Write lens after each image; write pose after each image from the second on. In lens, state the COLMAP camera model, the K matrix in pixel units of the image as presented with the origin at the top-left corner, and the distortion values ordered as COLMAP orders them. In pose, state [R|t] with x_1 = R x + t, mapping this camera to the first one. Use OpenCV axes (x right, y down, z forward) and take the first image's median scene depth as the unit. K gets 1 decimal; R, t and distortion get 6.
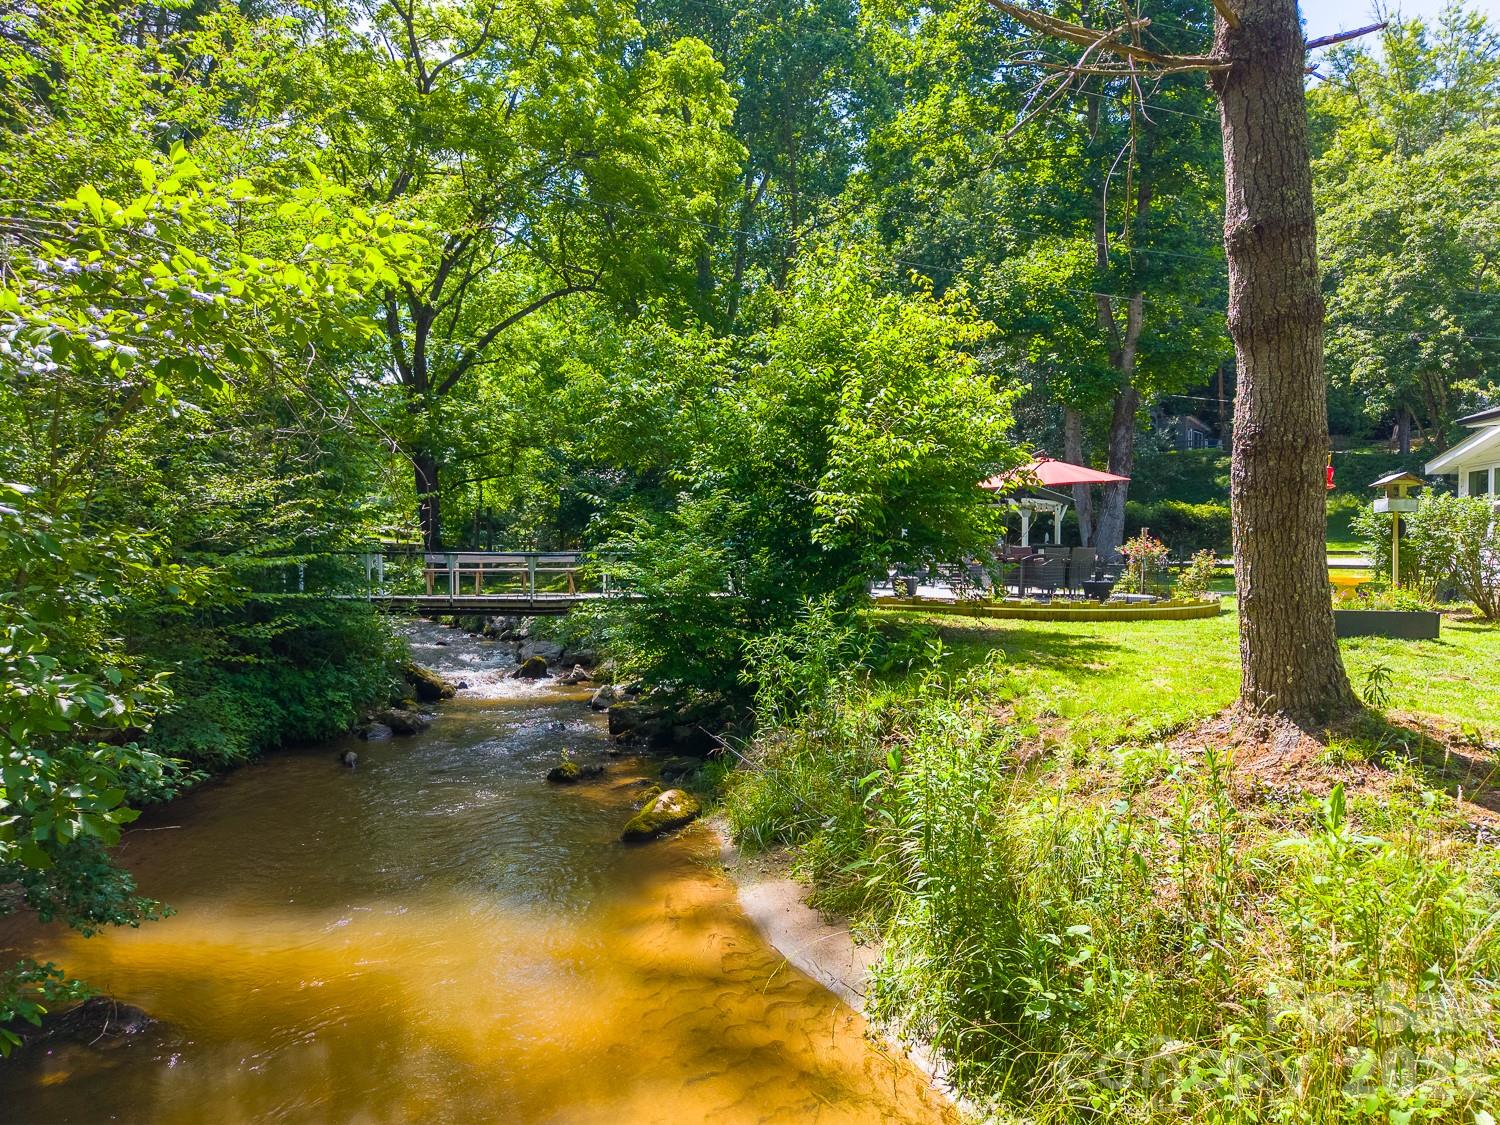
lens RADIAL K [[1012.4, 0, 745.1], [0, 1012.4, 555.1], [0, 0, 1]] dist [0.036716, -0.040315]
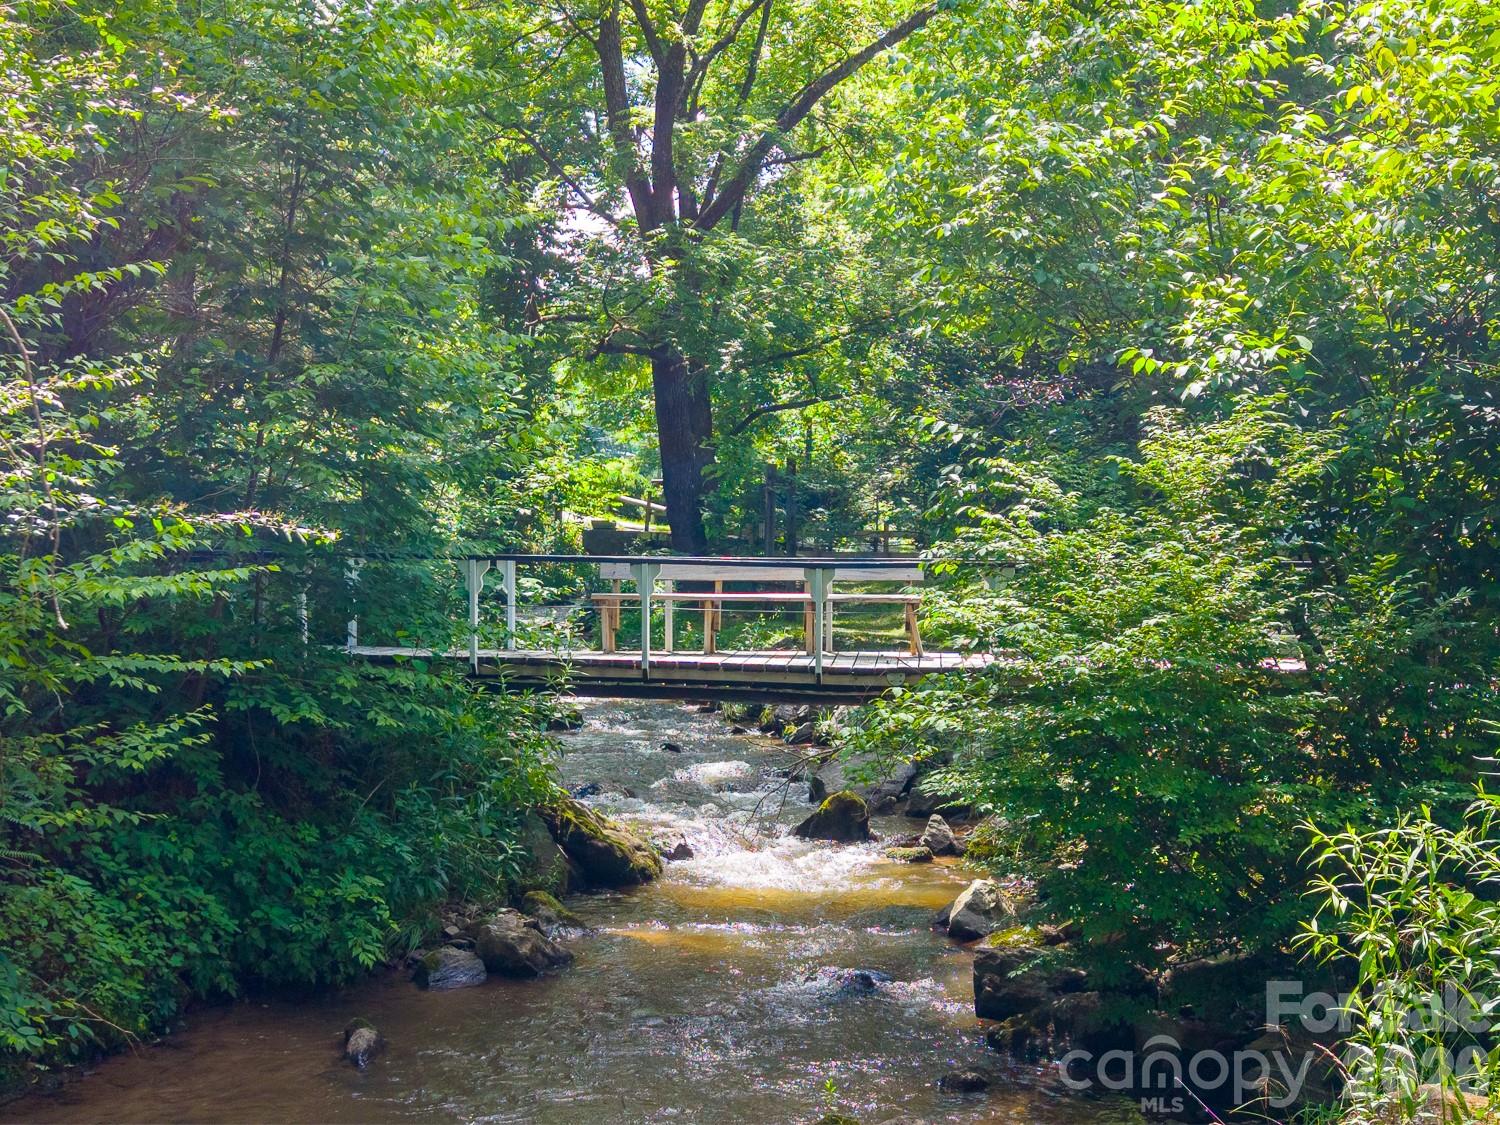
lens RADIAL K [[1922.0, 0, 747.9], [0, 1922.0, 556.5], [0, 0, 1]] dist [0.148195, -0.482736]
pose [[0.952190, 0.006091, -0.305445, 0.012722], [-0.005263, 0.999980, 0.003534, -0.007286], [0.305460, -0.001757, 0.952203, 0.250373]]
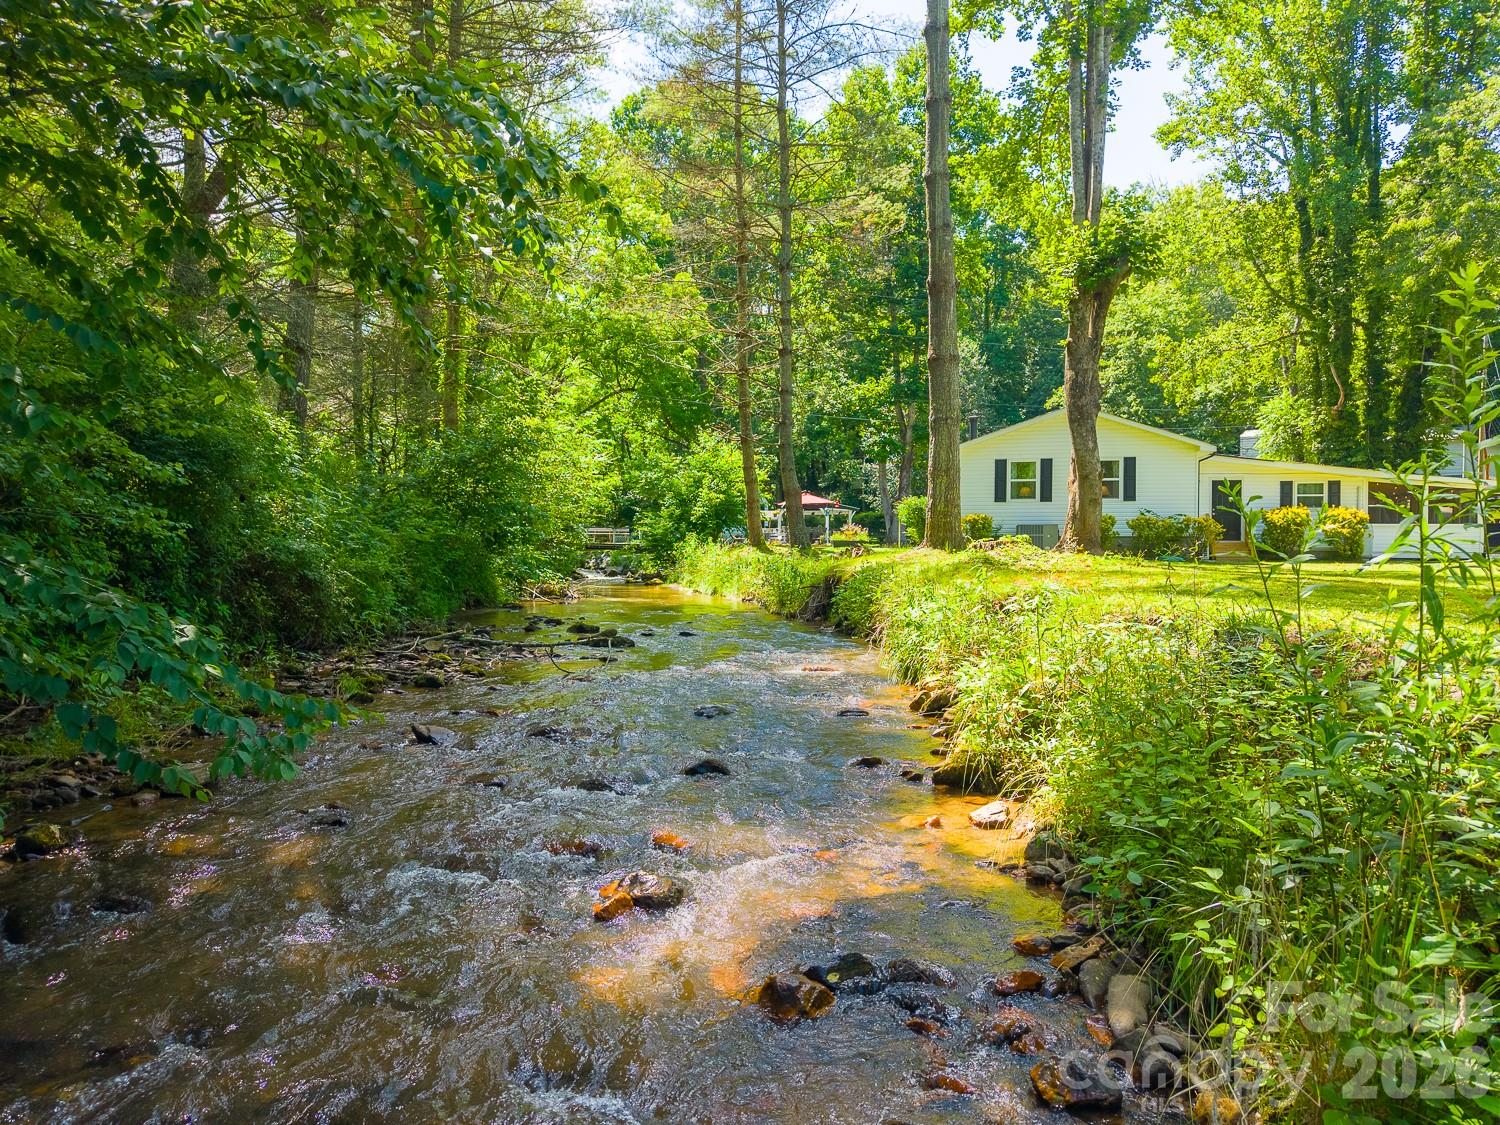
lens RADIAL K [[1012.4, 0, 745.1], [0, 1012.4, 555.1], [0, 0, 1]] dist [0.036716, -0.040315]
pose [[0.999641, 0.006158, -0.026086, 0.288097], [-0.006265, 0.999972, -0.004006, 0.105911], [0.026061, 0.004168, 0.999652, -2.265868]]
